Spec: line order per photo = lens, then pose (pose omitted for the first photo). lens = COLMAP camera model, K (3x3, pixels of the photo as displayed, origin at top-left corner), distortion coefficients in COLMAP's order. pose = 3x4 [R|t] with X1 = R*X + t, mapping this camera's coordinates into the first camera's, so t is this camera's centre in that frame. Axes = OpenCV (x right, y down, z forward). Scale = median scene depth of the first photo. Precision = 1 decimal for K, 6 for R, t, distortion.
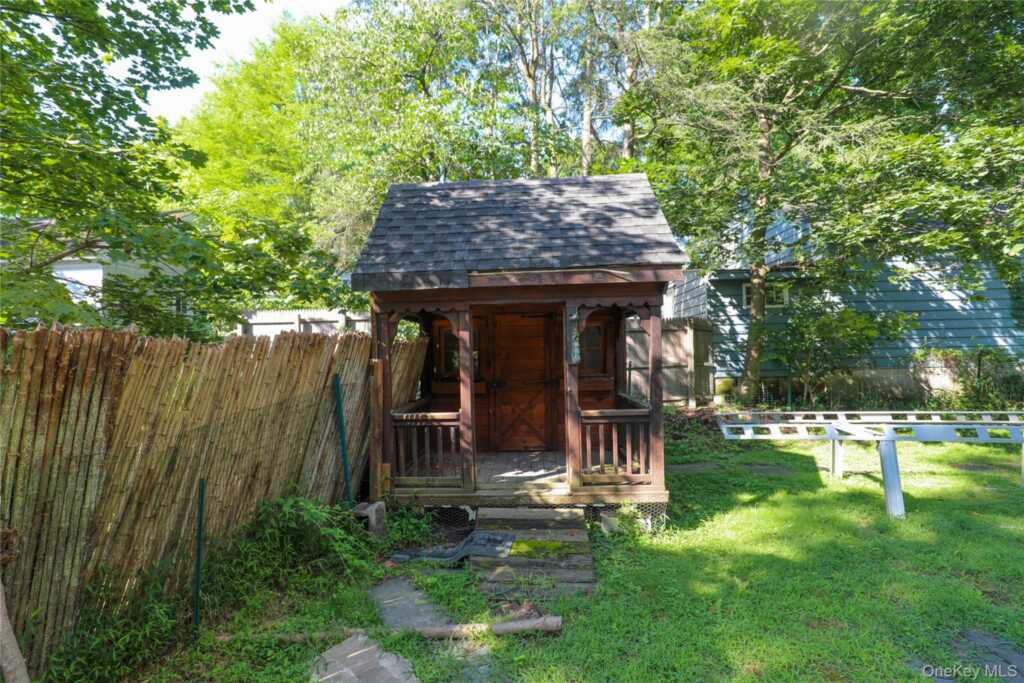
lens RADIAL K [[468.4, 0, 507.8], [0, 468.4, 345.5], [0, 0, 1]] dist [-0.034211, 0.006073]
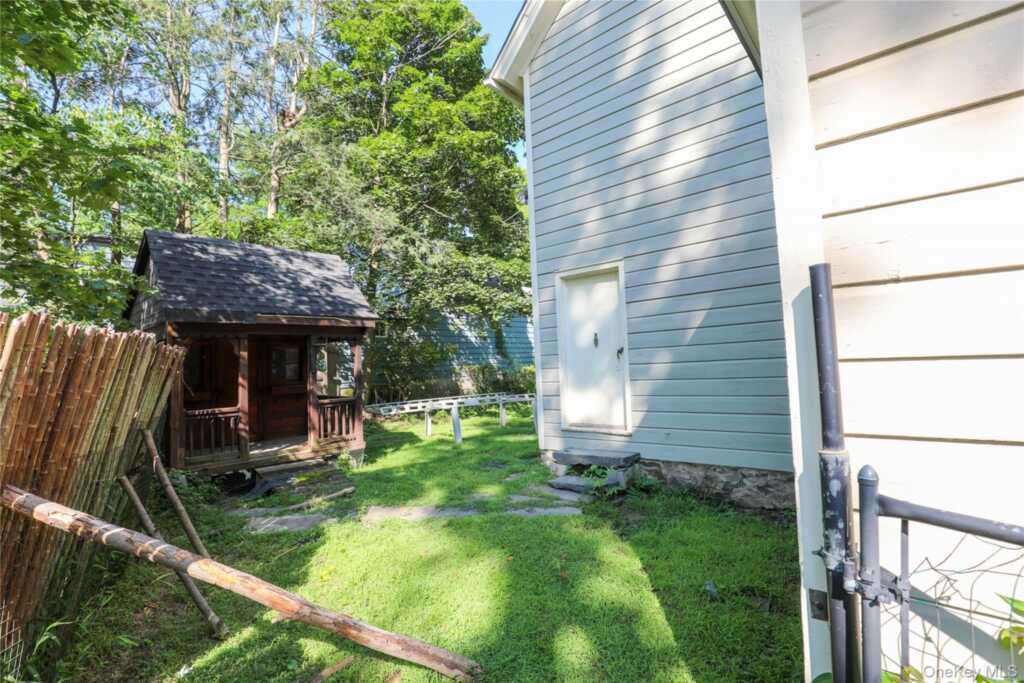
lens RADIAL K [[468.4, 0, 507.8], [0, 468.4, 345.5], [0, 0, 1]] dist [-0.034211, 0.006073]
pose [[0.649087, 0.026664, 0.760247, -0.626090], [0.009984, 0.999001, -0.043562, 0.020751], [-0.760649, 0.035866, 0.648172, -0.560385]]
